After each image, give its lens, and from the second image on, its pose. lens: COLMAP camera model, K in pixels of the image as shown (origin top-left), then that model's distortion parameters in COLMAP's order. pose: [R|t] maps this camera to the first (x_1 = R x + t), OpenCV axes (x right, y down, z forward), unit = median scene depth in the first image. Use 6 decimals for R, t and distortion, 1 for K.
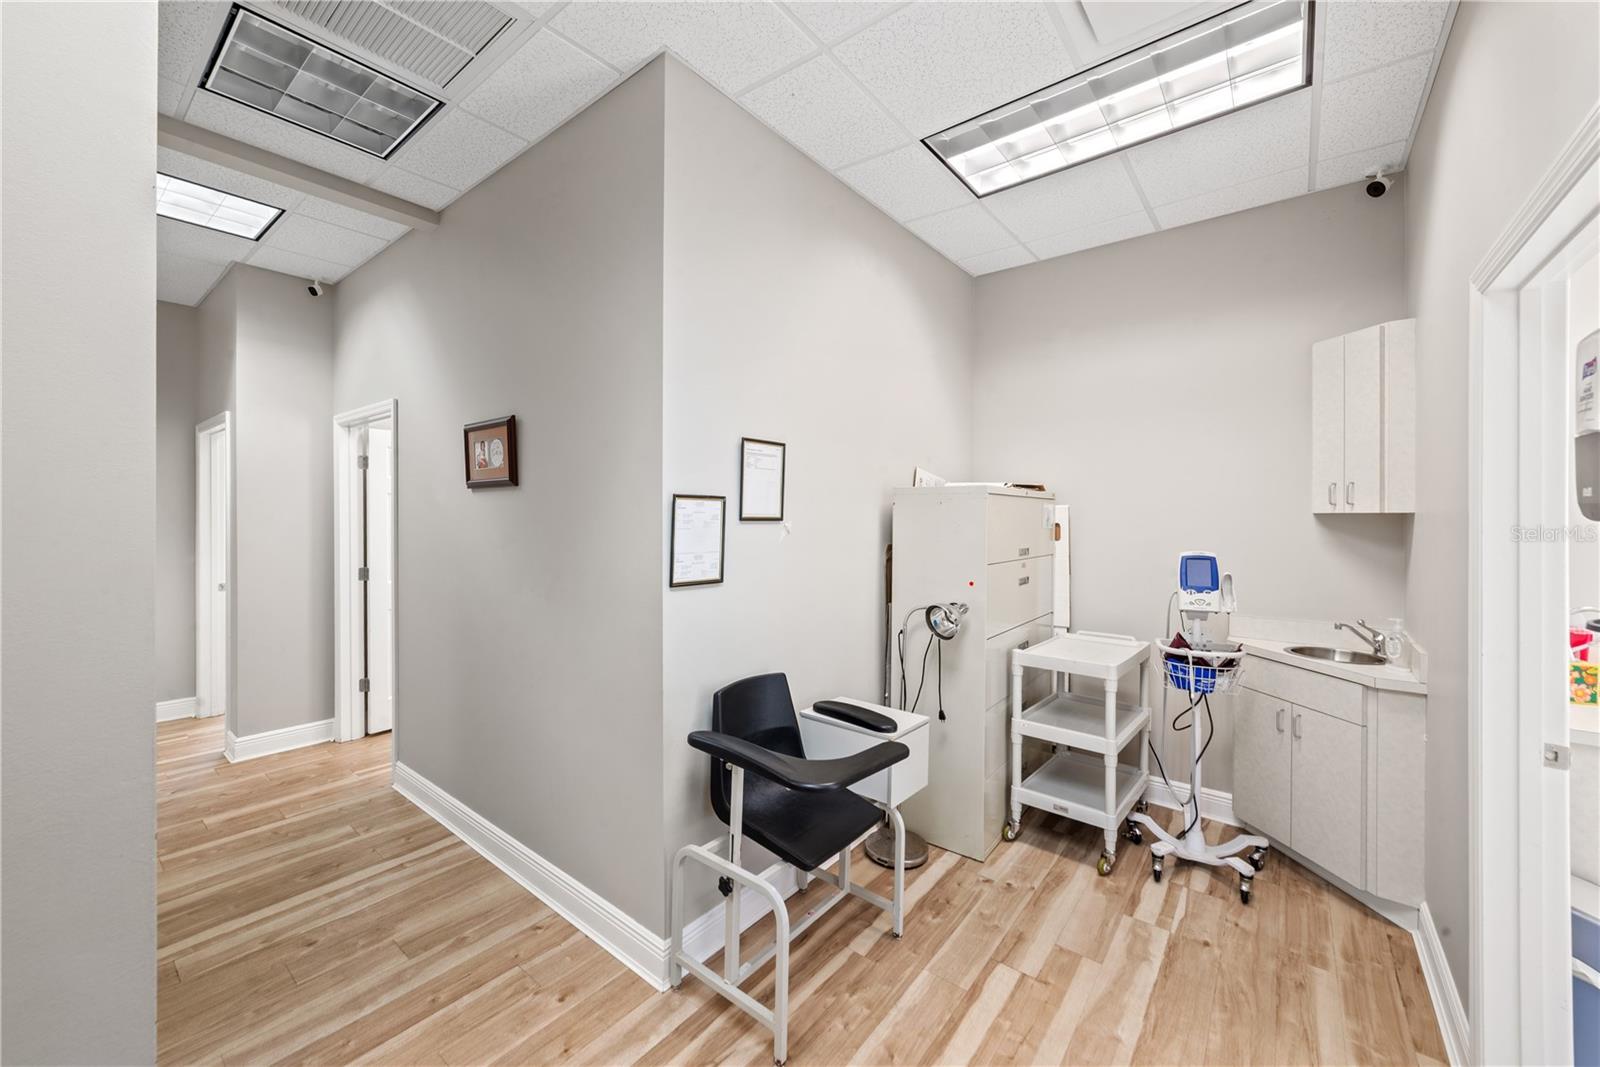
lens RADIAL K [[611.8, 0, 791.9], [0, 611.8, 520.3], [0, 0, 1]] dist [-0.002870, 0.000699]
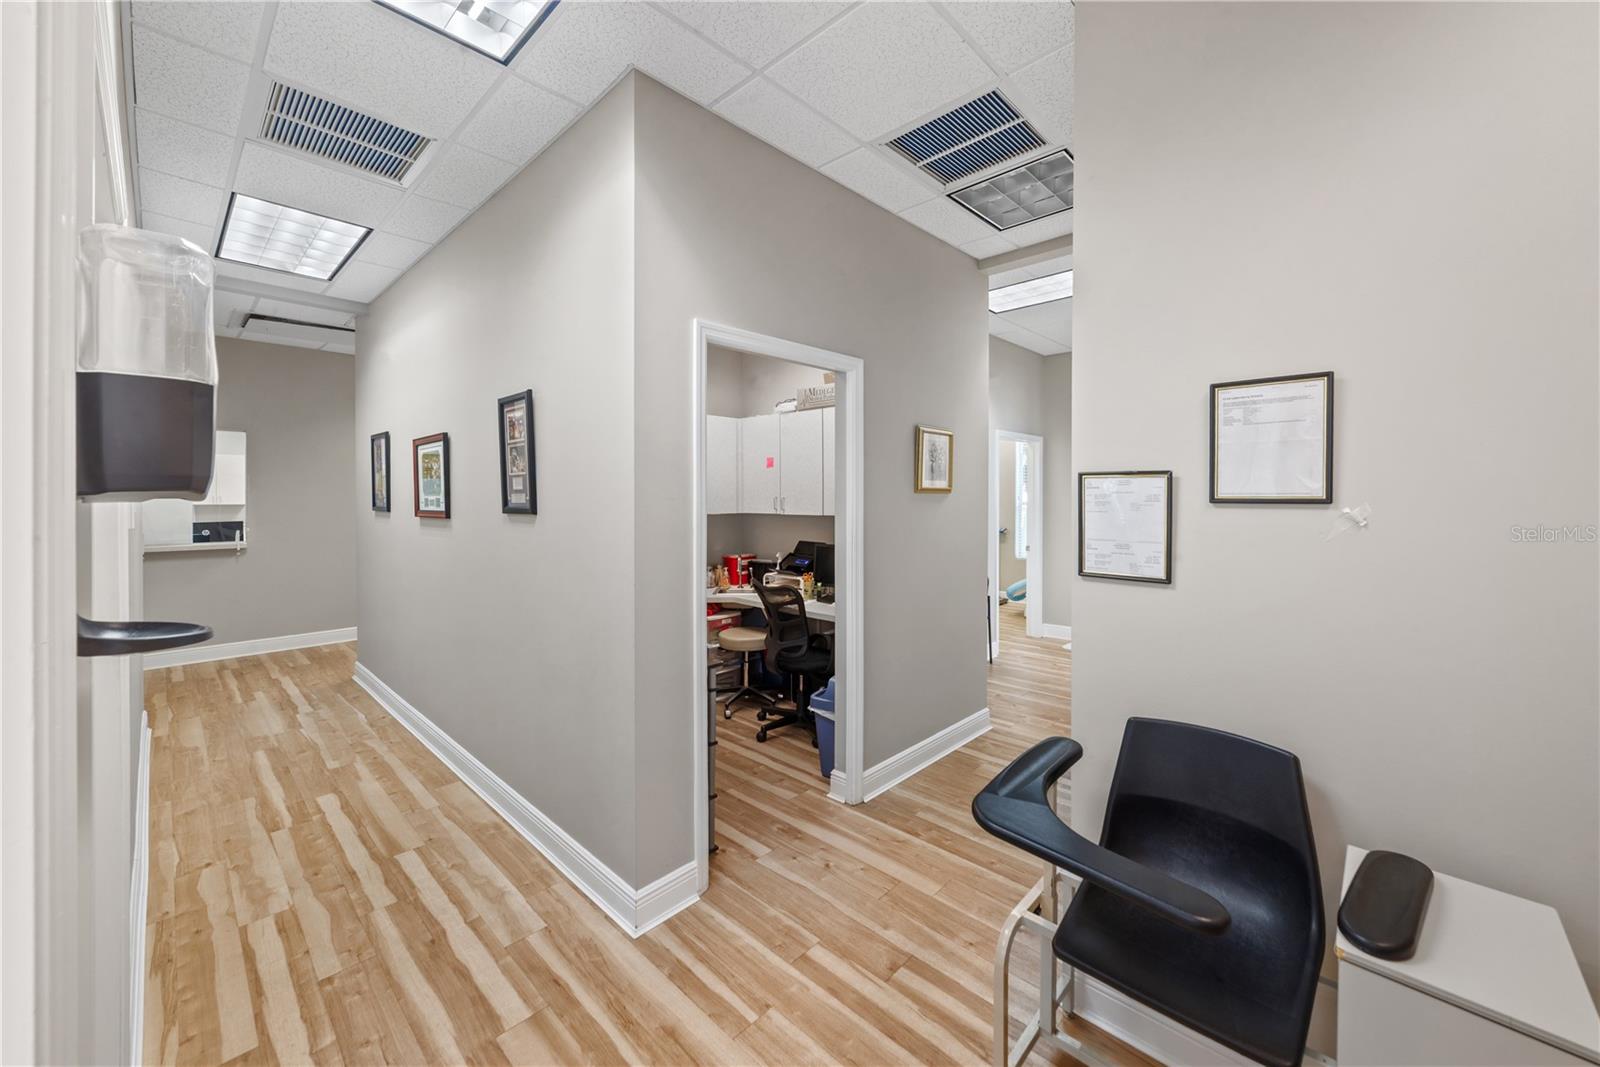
lens RADIAL K [[611.8, 0, 794.0], [0, 611.8, 499.6], [0, 0, 1]] dist [-0.002870, 0.000699]
pose [[-0.086493, 0.002109, -0.996250, 0.572155], [-0.006515, 0.999975, 0.002682, -0.001966], [0.996231, 0.006723, -0.086477, 0.506622]]
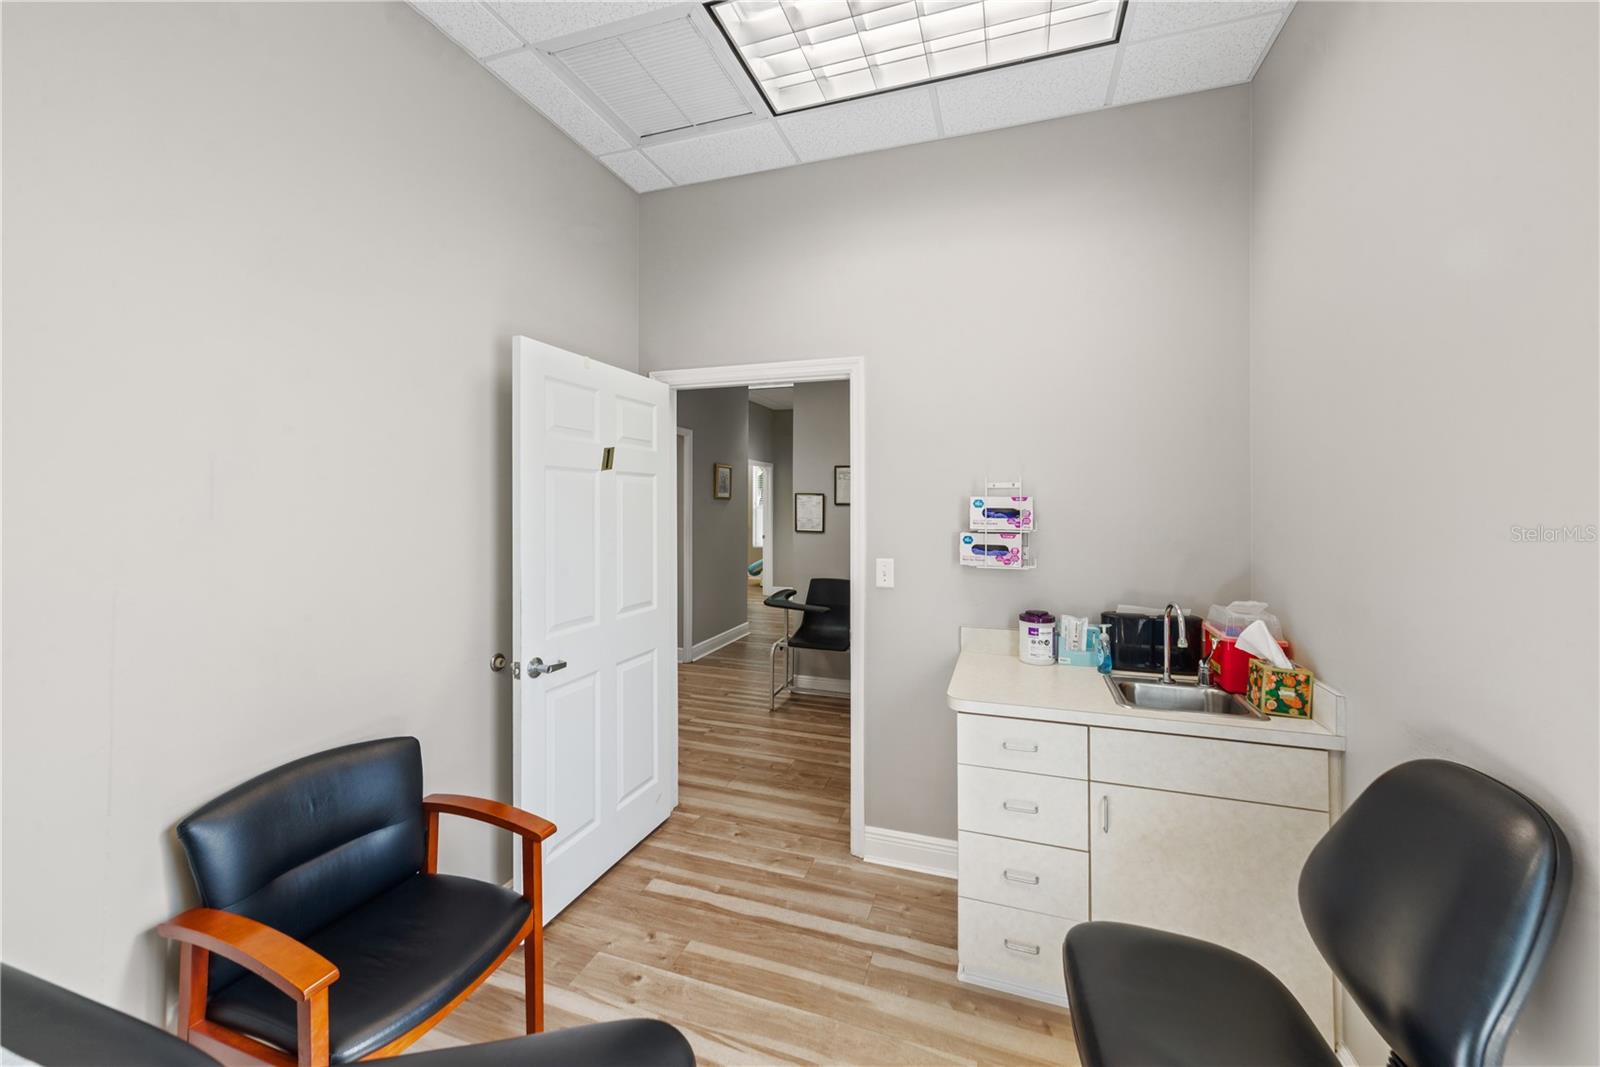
lens RADIAL K [[611.8, 0, 795.3], [0, 611.8, 498.3], [0, 0, 1]] dist [-0.002870, 0.000699]
pose [[0.343511, -0.008662, -0.939109, 1.637388], [-0.010816, 0.999855, -0.013179, 0.006625], [0.939086, 0.014684, 0.343368, 0.114508]]
